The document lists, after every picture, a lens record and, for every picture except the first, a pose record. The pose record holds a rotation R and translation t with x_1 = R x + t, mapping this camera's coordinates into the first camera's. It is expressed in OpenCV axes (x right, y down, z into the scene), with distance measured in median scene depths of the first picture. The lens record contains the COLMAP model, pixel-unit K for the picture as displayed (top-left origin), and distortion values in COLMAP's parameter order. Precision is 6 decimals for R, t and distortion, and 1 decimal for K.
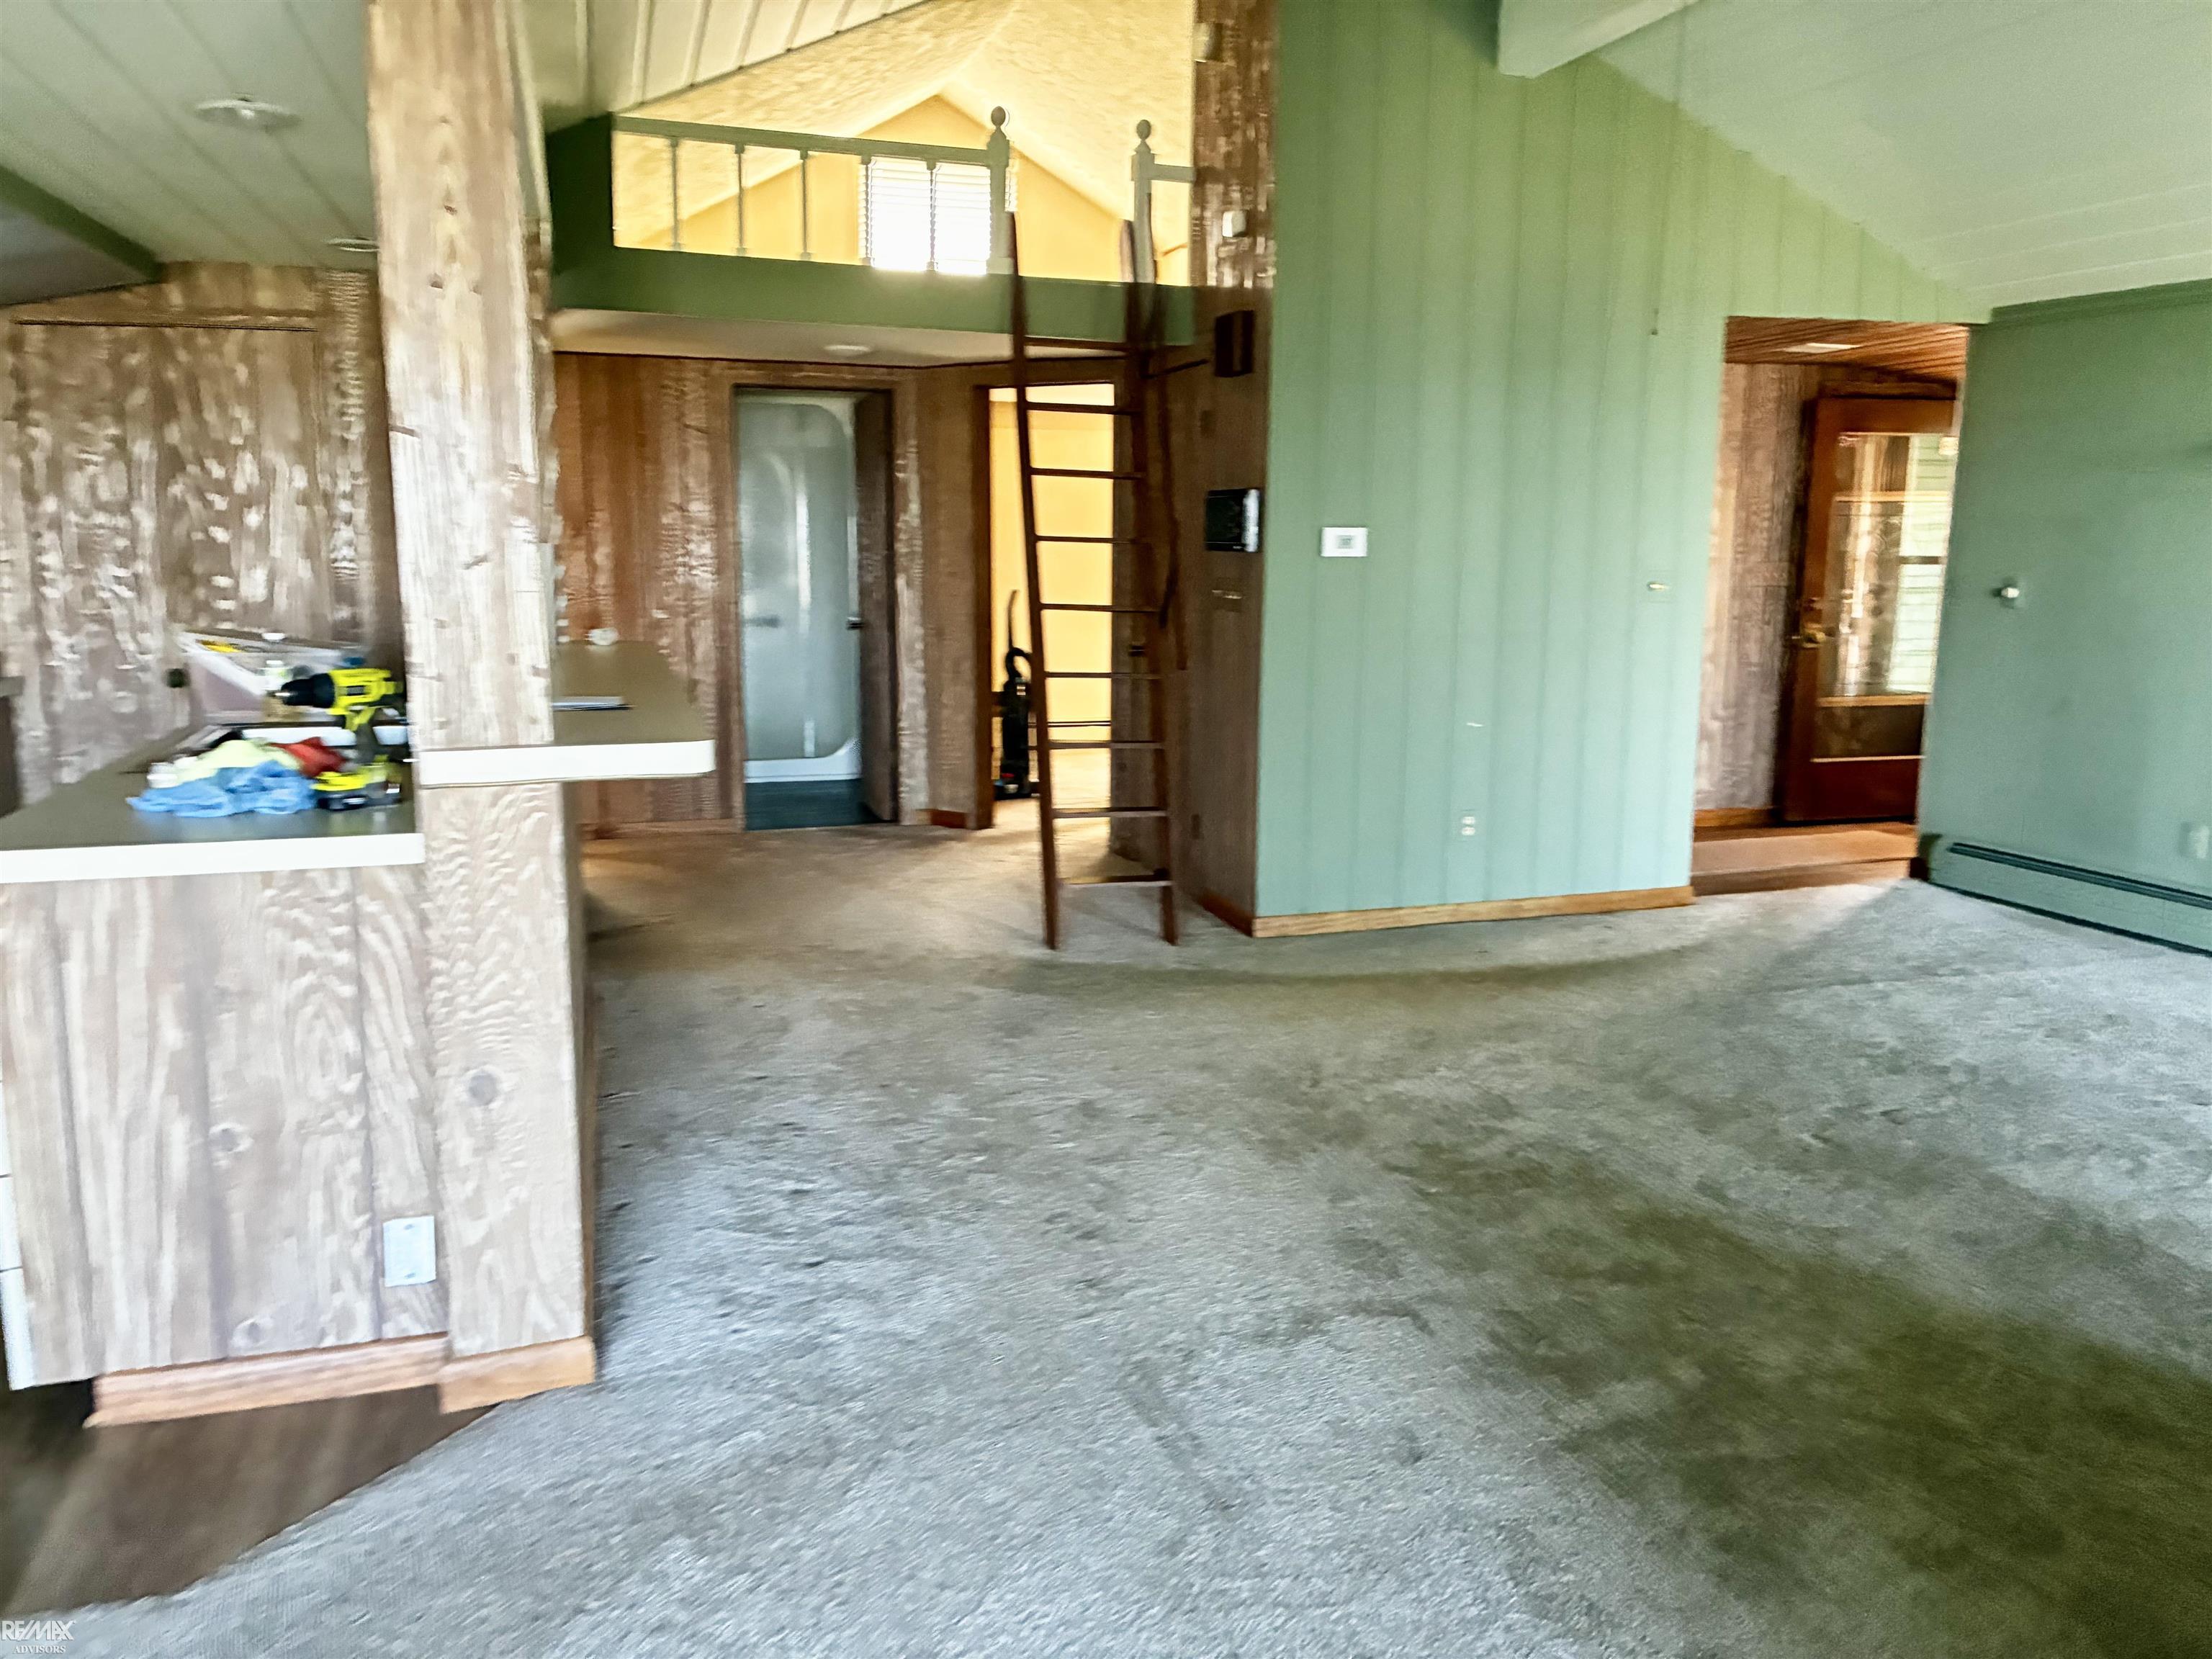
lens RADIAL K [[1690.5, 0, 1106.0], [0, 1690.5, 829.5], [0, 0, 1]] dist [0.053767, -0.081033]
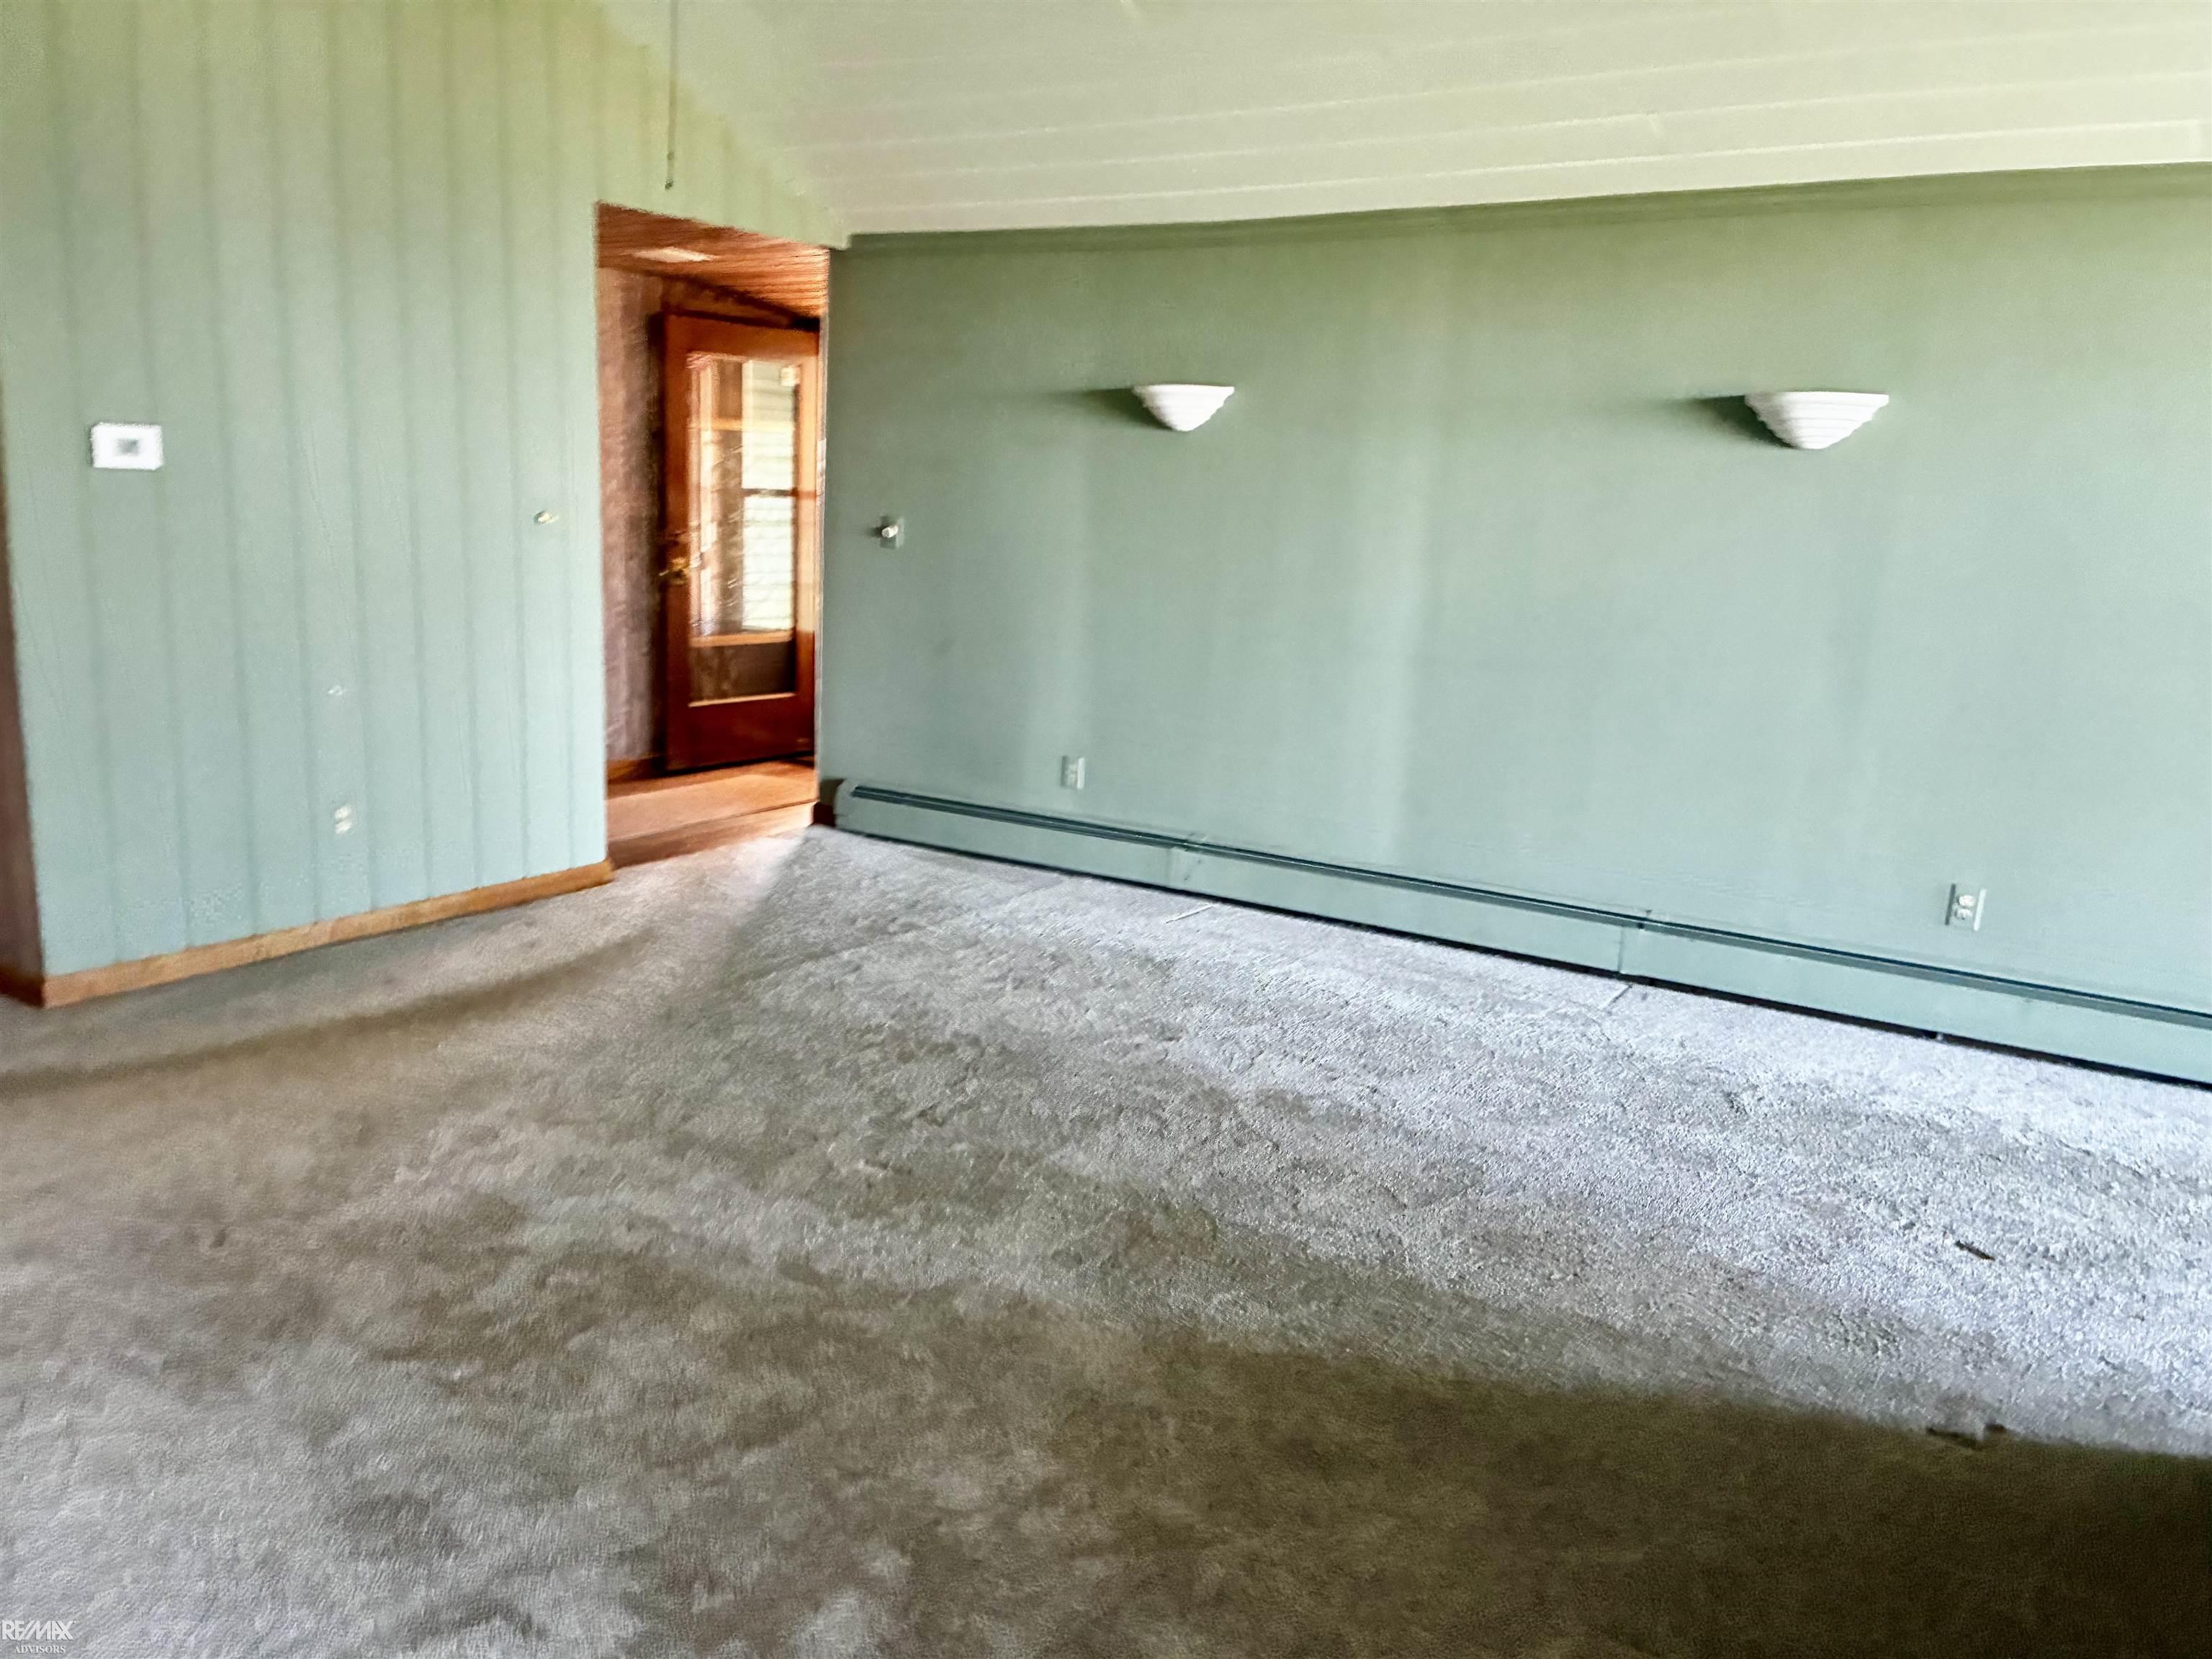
lens RADIAL K [[1690.5, 0, 1106.0], [0, 1690.5, 829.5], [0, 0, 1]] dist [0.053767, -0.081033]
pose [[0.763033, -0.099863, 0.638598, -0.024964], [0.070164, 0.994951, 0.071754, -0.035448], [-0.642540, -0.009944, 0.766188, 0.204201]]
